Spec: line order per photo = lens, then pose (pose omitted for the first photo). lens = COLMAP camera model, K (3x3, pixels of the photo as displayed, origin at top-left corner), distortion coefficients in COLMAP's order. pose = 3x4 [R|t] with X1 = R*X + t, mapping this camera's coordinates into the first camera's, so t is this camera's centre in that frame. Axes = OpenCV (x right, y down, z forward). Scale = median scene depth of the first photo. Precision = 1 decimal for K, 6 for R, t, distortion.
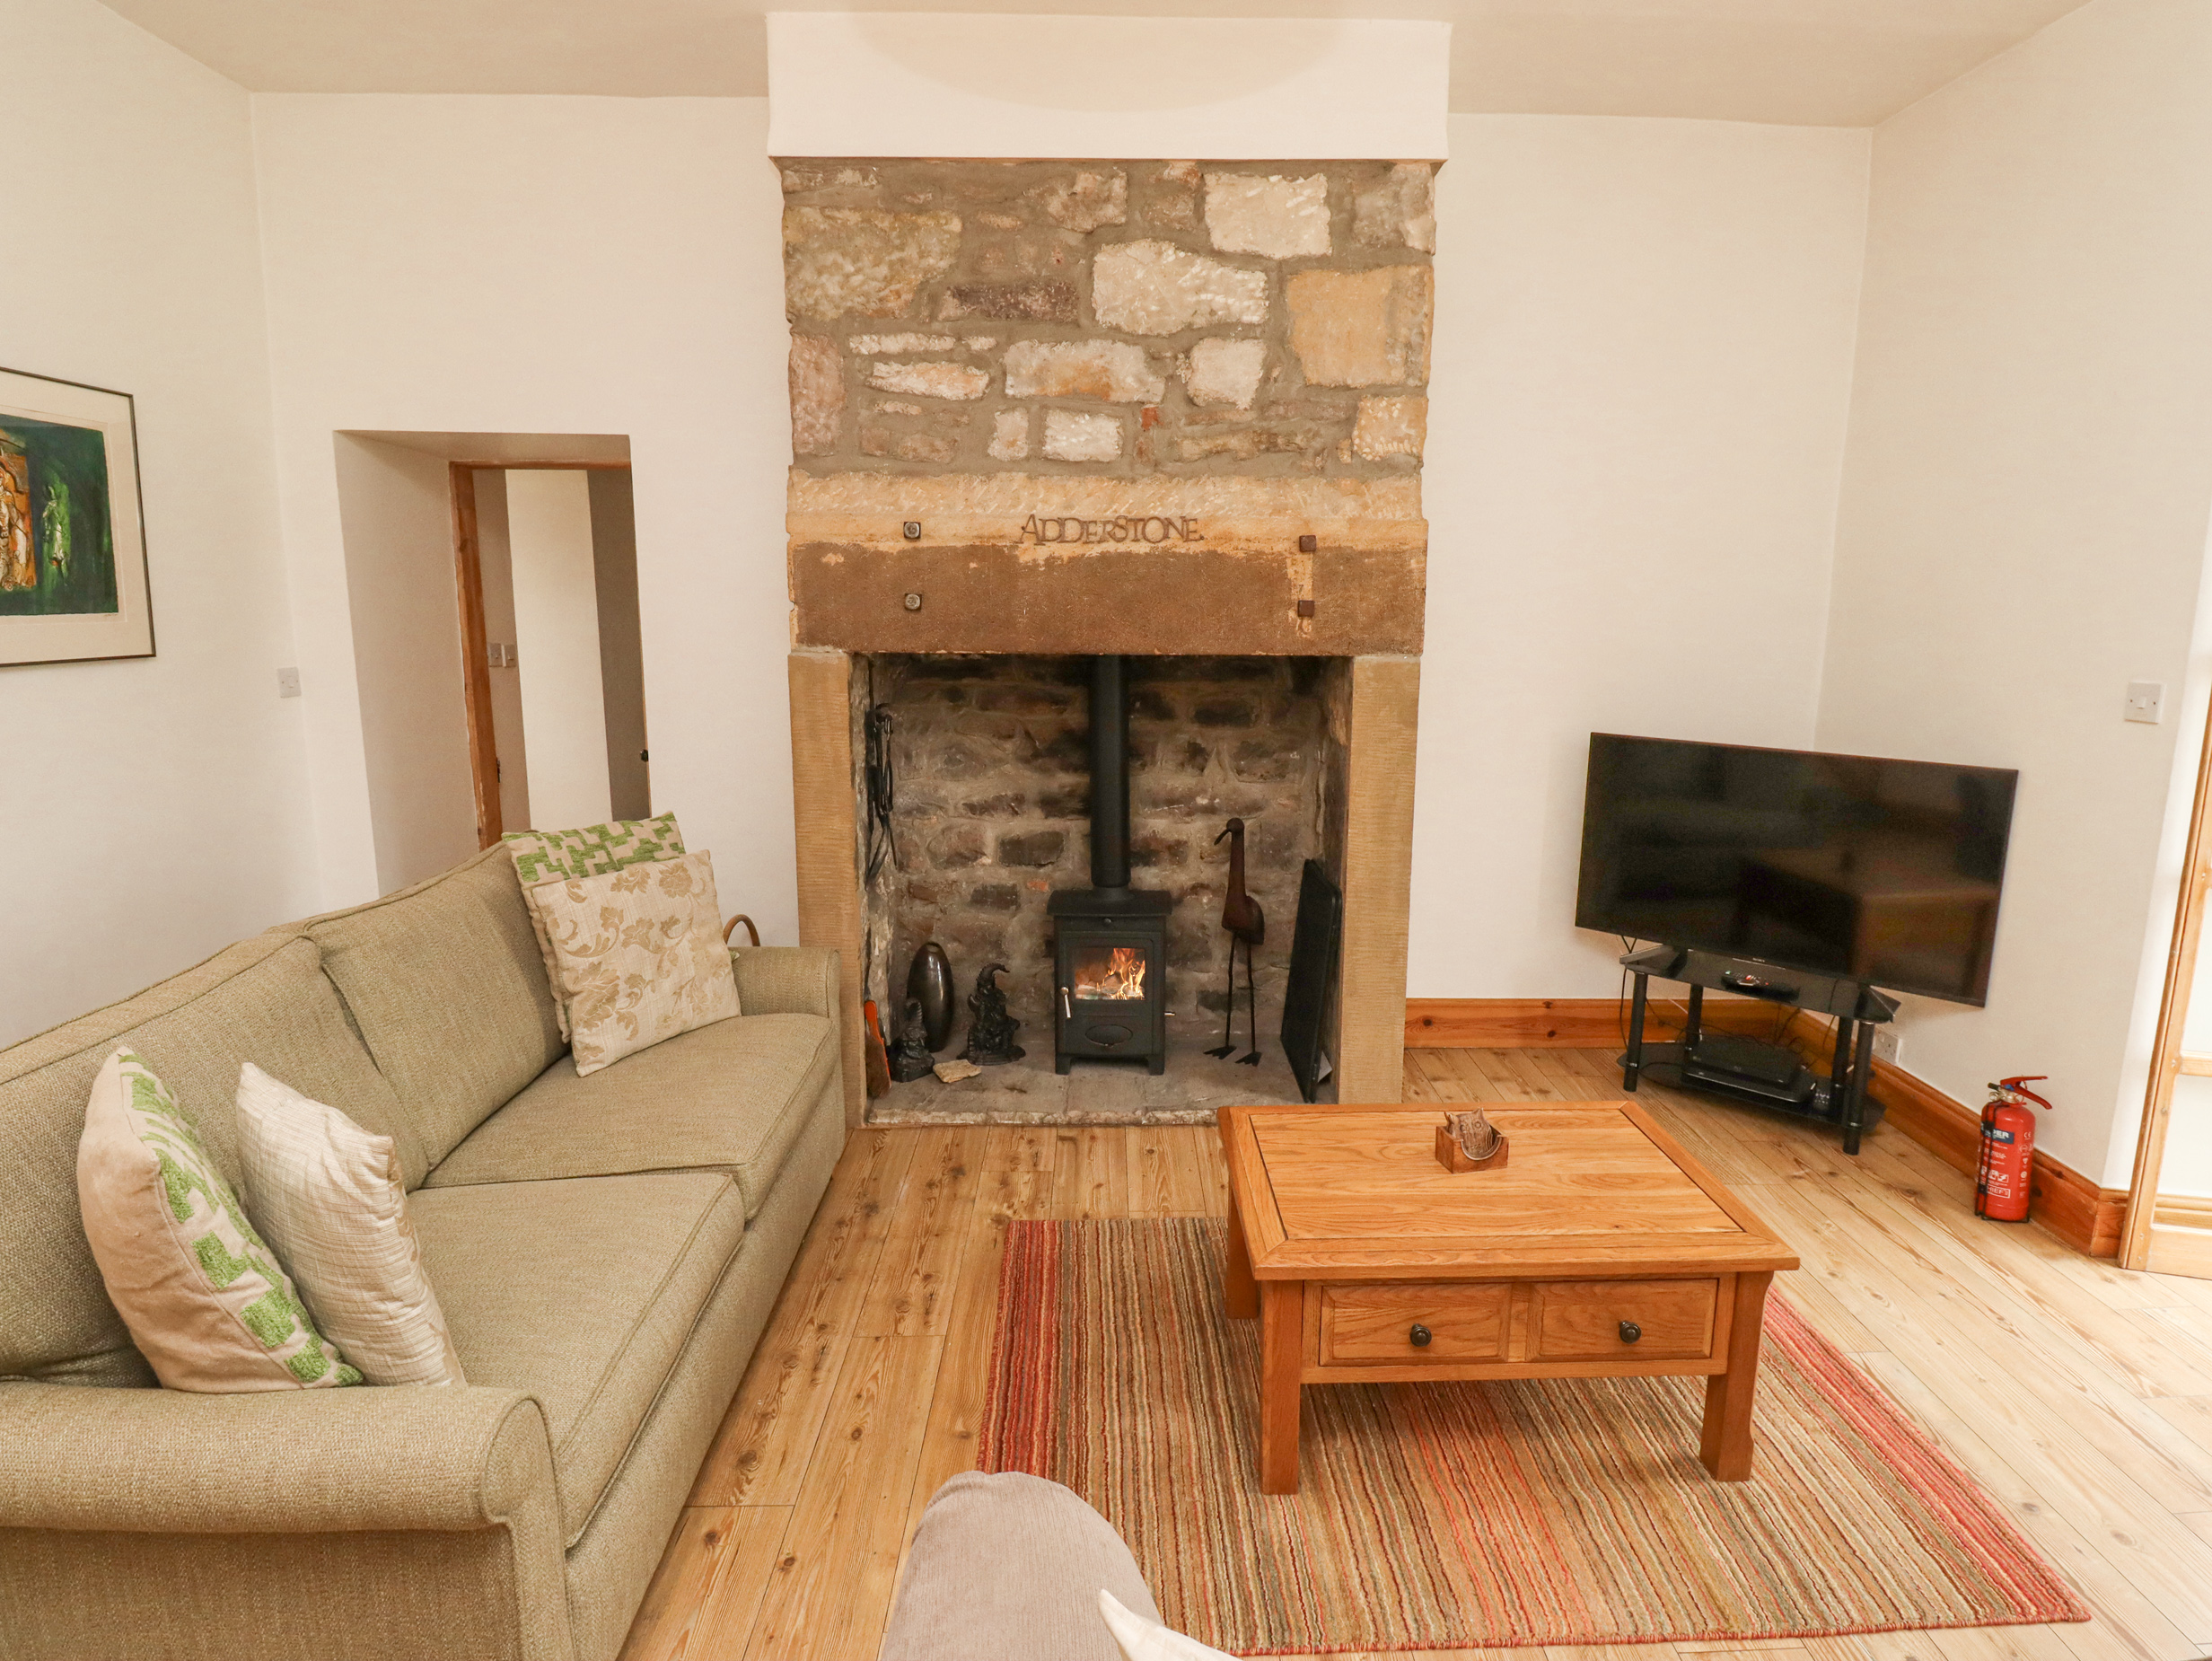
lens RADIAL K [[1152.9, 0, 1142.6], [0, 1152.9, 801.9], [0, 0, 1]] dist [-0.000089, -0.012249]
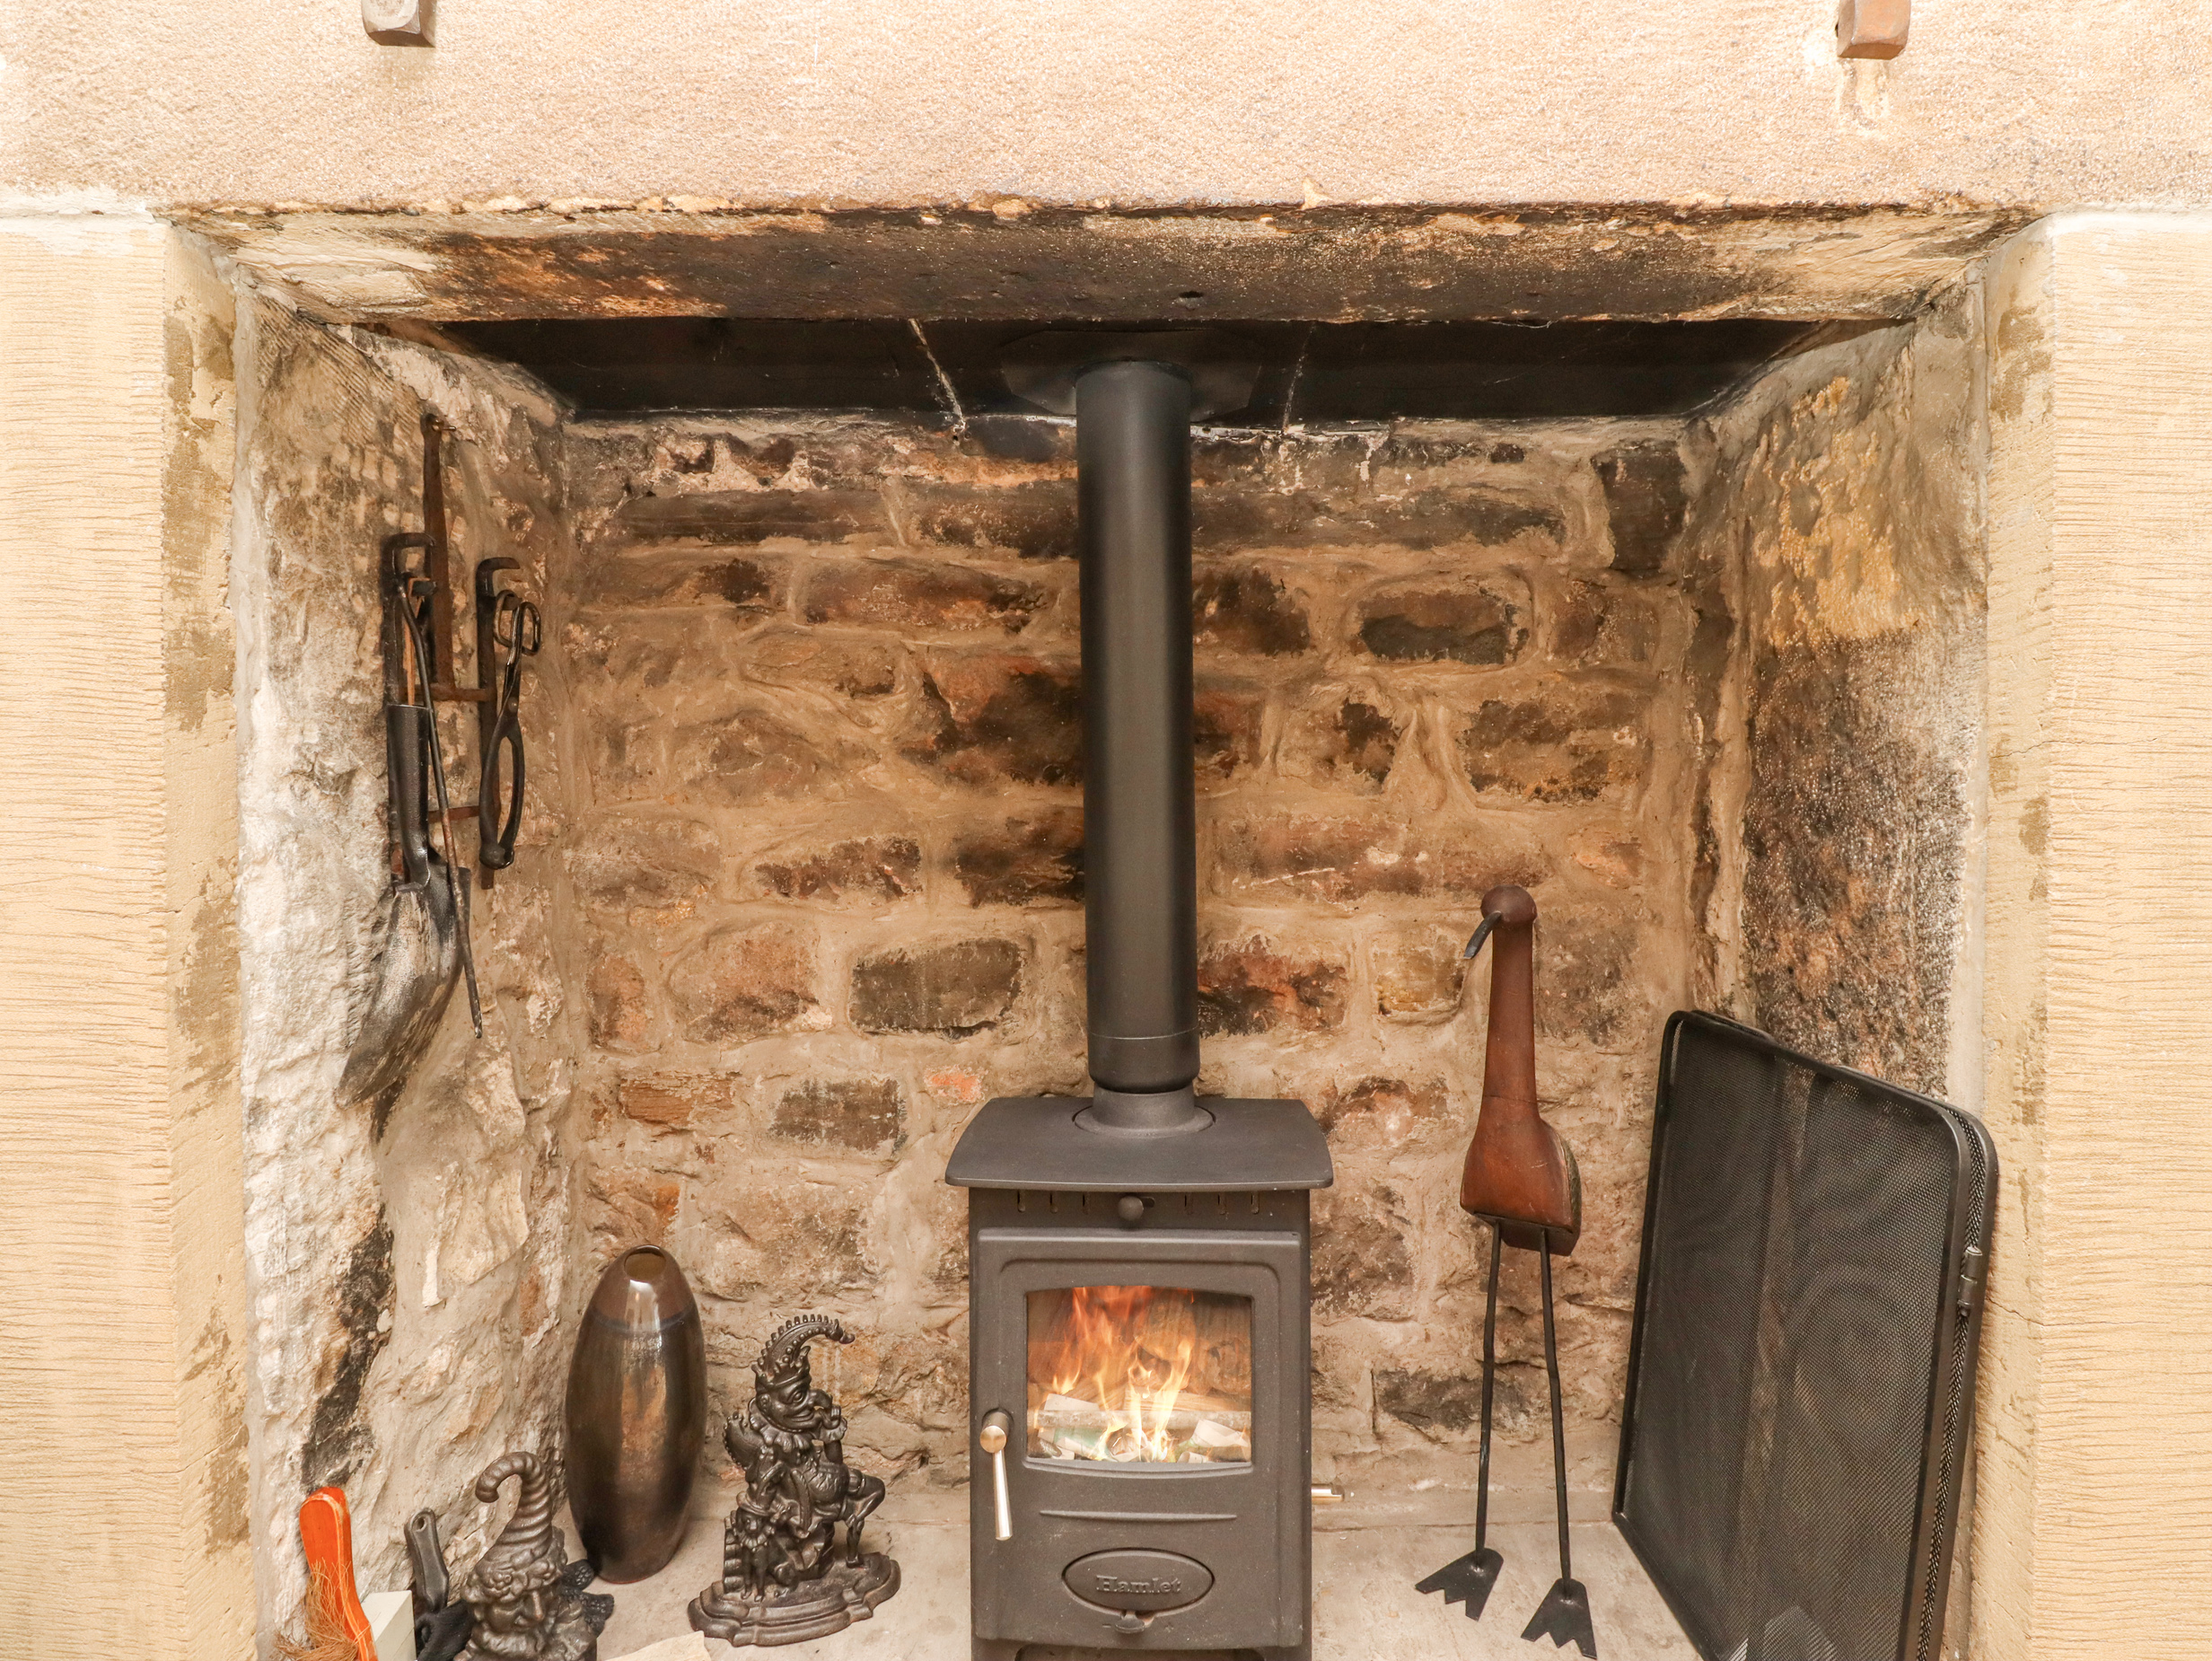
lens RADIAL K [[1152.9, 0, 1142.9], [0, 1152.9, 801.0], [0, 0, 1]] dist [-0.000089, -0.012249]
pose [[0.999520, -0.007078, -0.030176, -0.019723], [0.002308, 0.987868, -0.155277, 0.048449], [0.030909, 0.155133, 0.987410, 0.757287]]
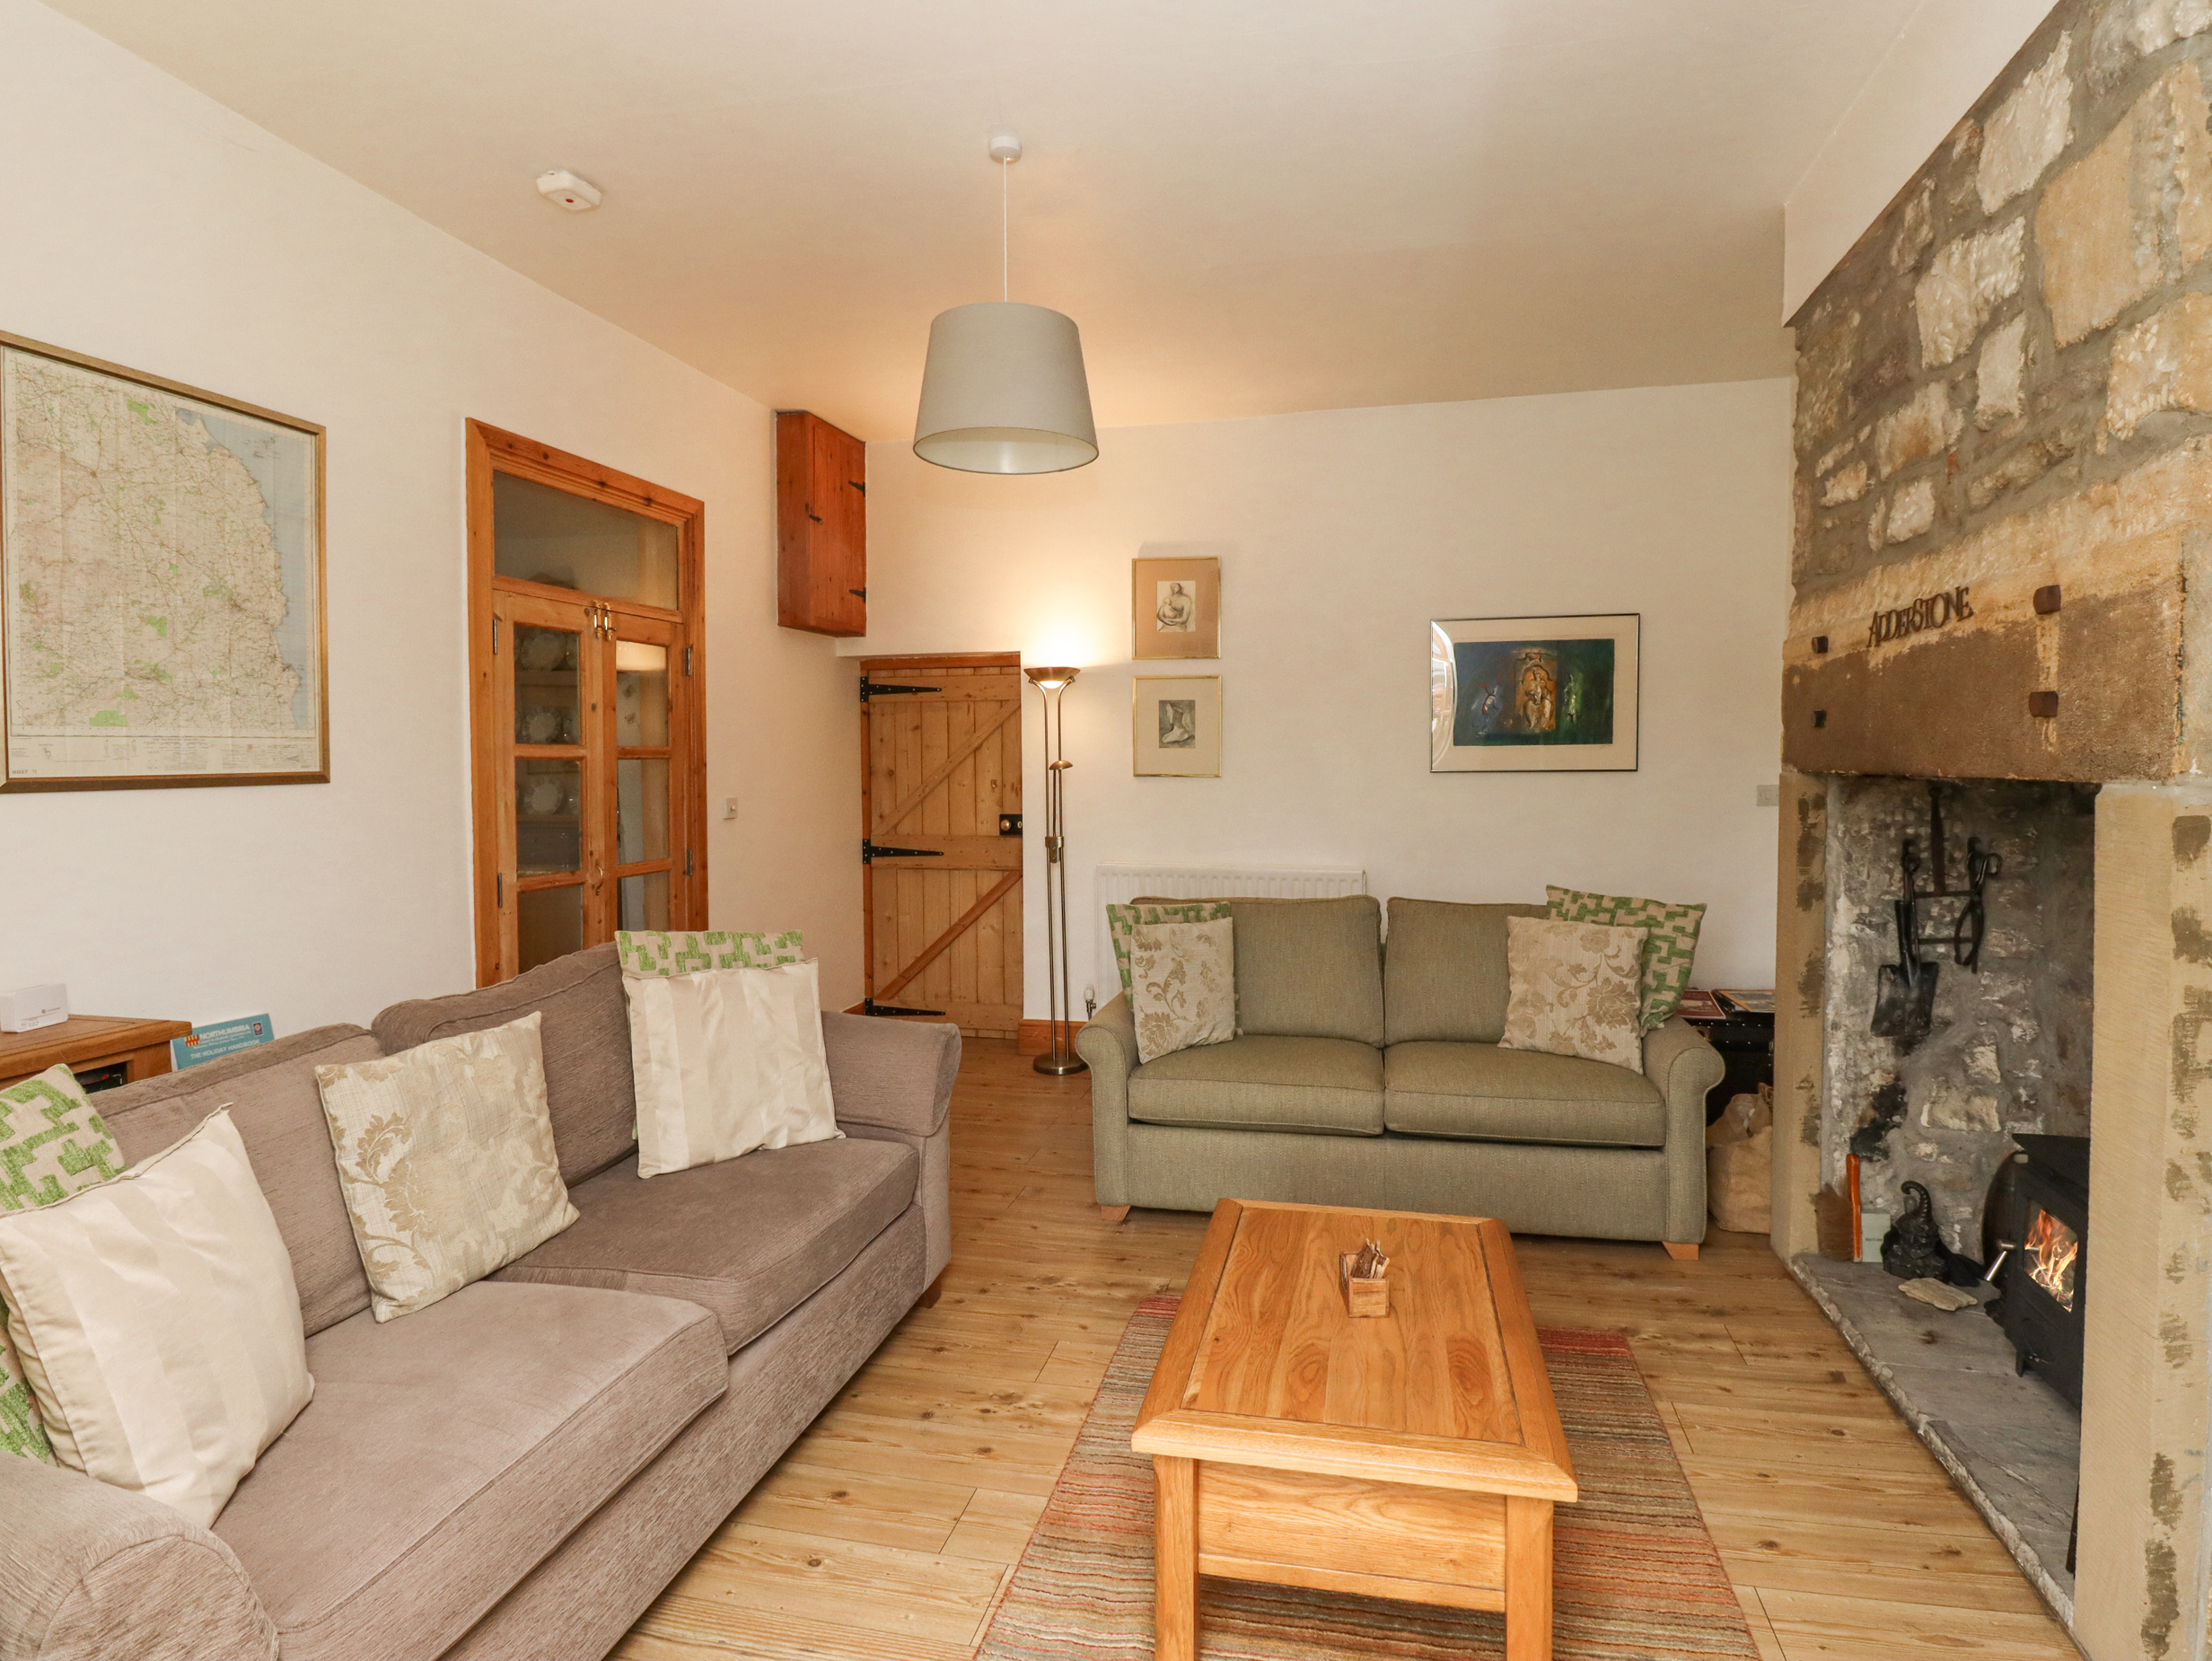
lens RADIAL K [[1152.9, 0, 1127.9], [0, 1152.9, 809.5], [0, 0, 1]] dist [-0.000089, -0.012249]
pose [[-0.254484, 0.036034, -0.966405, 0.849845], [-0.159476, 0.984061, 0.078688, -0.082496], [0.953837, 0.174143, -0.244681, 0.688277]]
